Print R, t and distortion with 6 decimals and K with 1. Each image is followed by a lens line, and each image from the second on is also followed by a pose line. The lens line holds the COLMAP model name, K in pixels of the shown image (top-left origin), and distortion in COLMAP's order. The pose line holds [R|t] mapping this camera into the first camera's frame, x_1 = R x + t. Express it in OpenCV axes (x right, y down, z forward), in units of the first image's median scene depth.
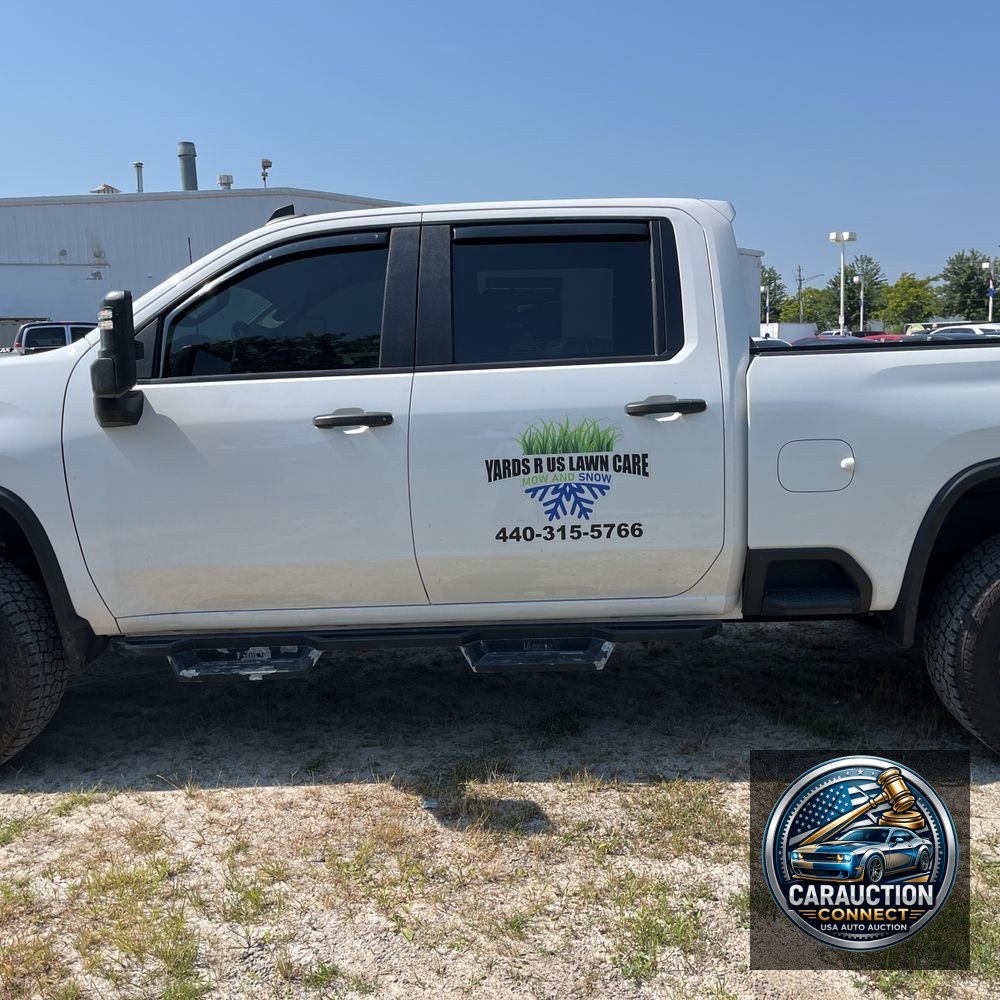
lens RADIAL K [[1014.2, 0, 501.6], [0, 1014.2, 493.1], [0, 0, 1]] dist [0.059607, -0.036888]
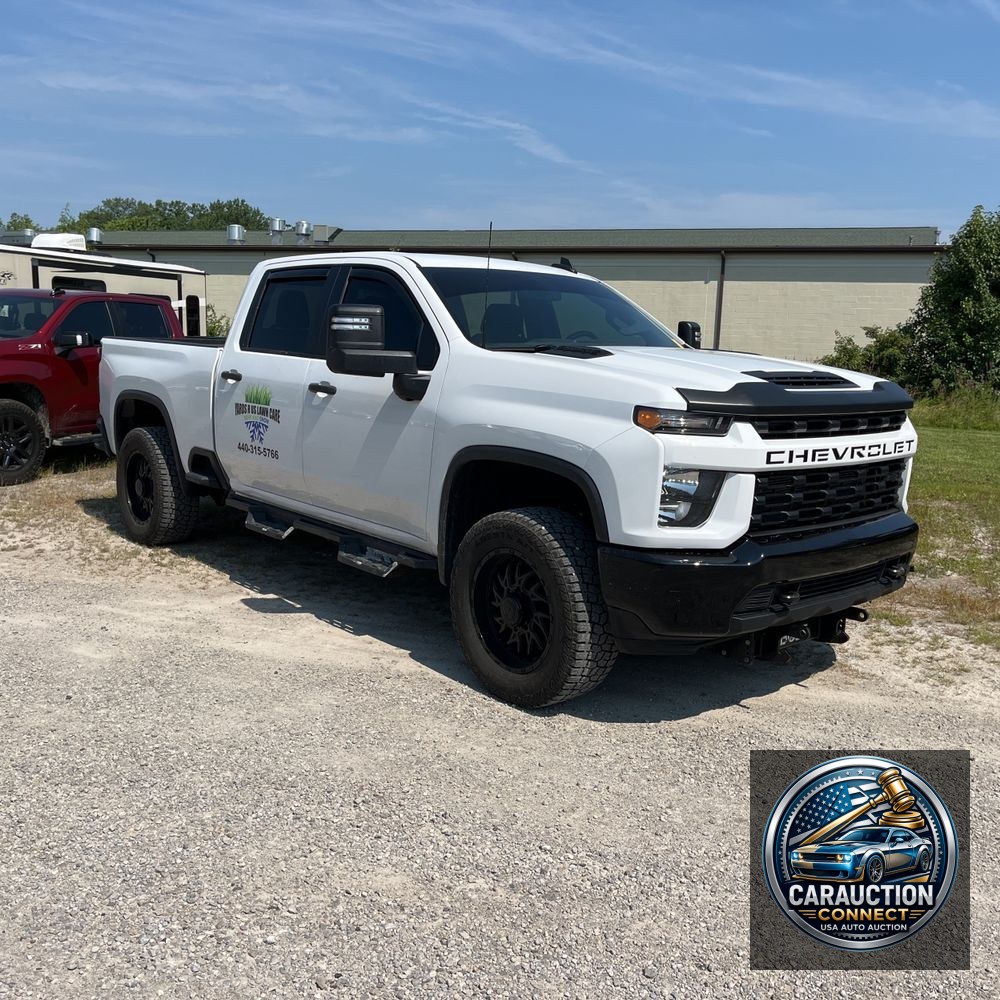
lens RADIAL K [[1014.2, 0, 501.6], [0, 1014.2, 493.1], [0, 0, 1]] dist [0.059607, -0.036888]
pose [[0.661088, 0.178247, -0.728829, 1.611575], [-0.165430, 0.982094, 0.090133, -0.114207], [0.731844, 0.060984, 0.678738, 0.136960]]
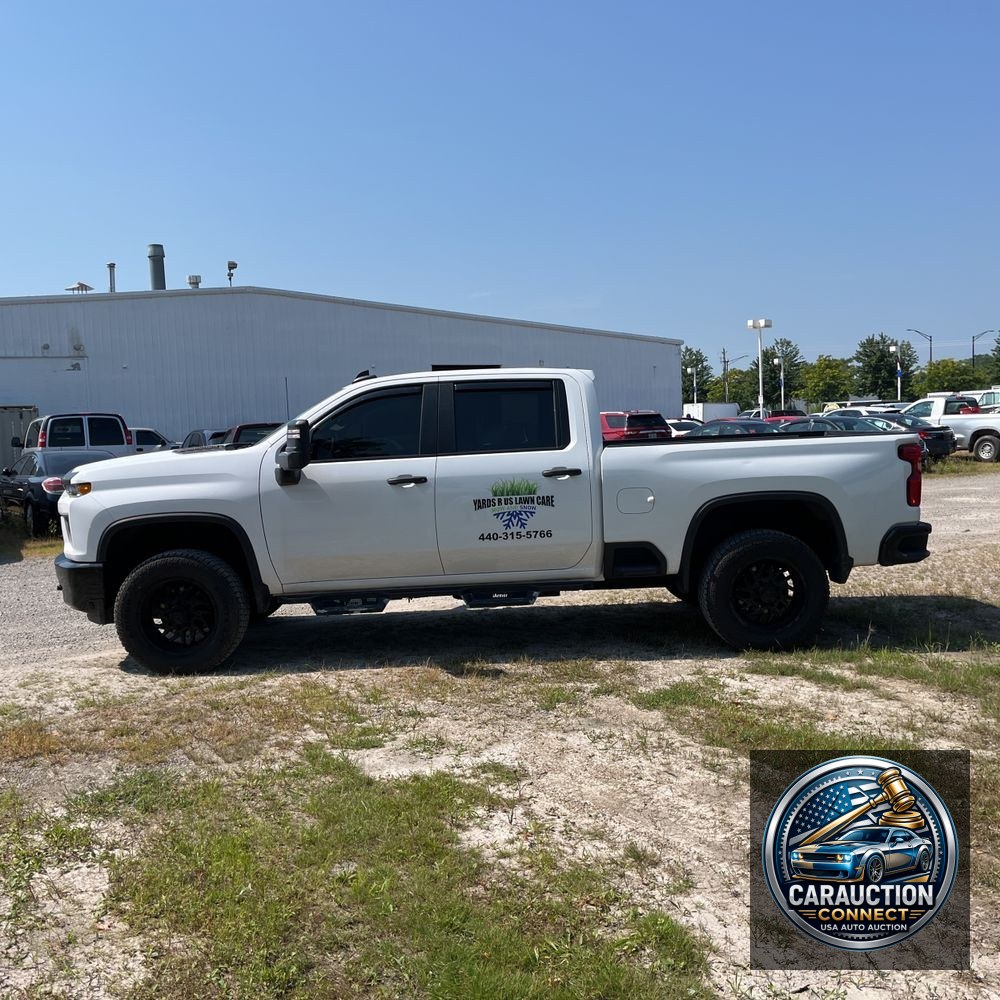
lens RADIAL K [[1018.7, 0, 500.0], [0, 1018.7, 500.0], [0, 0, 1]] dist [0.057712, -0.055604]
pose [[0.998280, -0.010854, 0.057612, -0.078735], [0.014803, 0.997537, -0.068569, 0.106213], [-0.056726, 0.069303, 0.995982, -1.000030]]
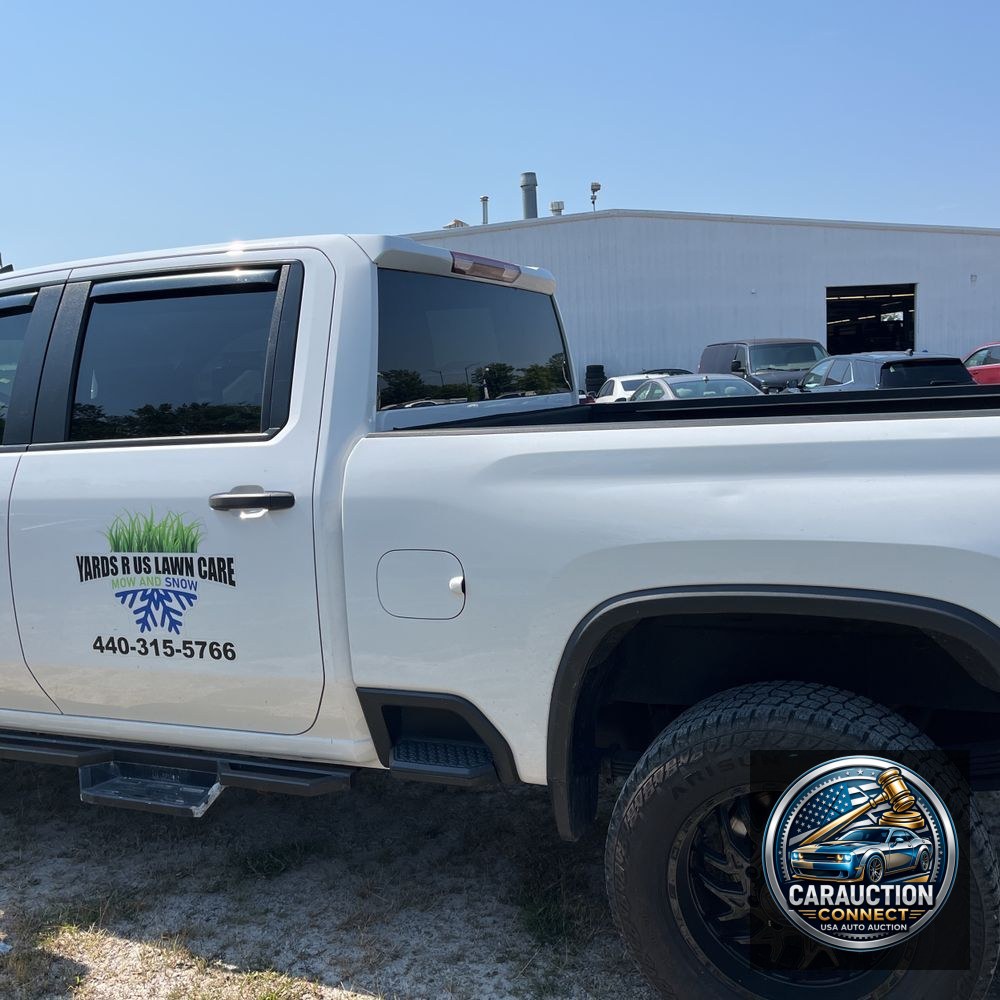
lens RADIAL K [[1027.8, 0, 524.0], [0, 1027.8, 499.6], [0, 0, 1]] dist [-0.004216, -0.013406]
pose [[0.937410, 0.026746, -0.347198, 0.629182], [-0.029938, 0.999544, -0.003831, -0.087138], [0.346938, 0.013986, 0.937784, 0.318571]]
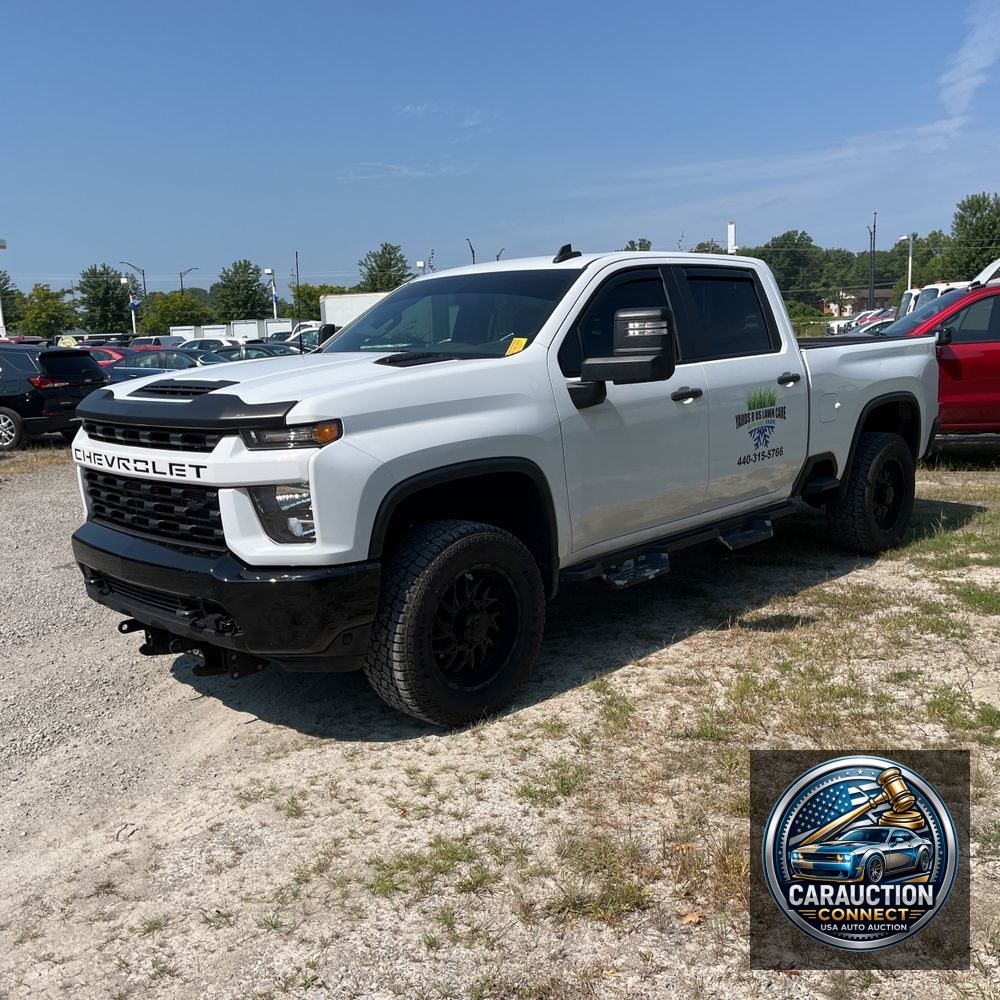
lens RADIAL K [[1008.7, 0, 522.3], [0, 1008.7, 509.9], [0, 0, 1]] dist [0.065518, -0.091631]
pose [[0.667887, -0.126401, 0.733451, -1.426917], [0.122432, 0.990707, 0.059249, -0.020285], [-0.734124, 0.050226, 0.677156, 0.167118]]
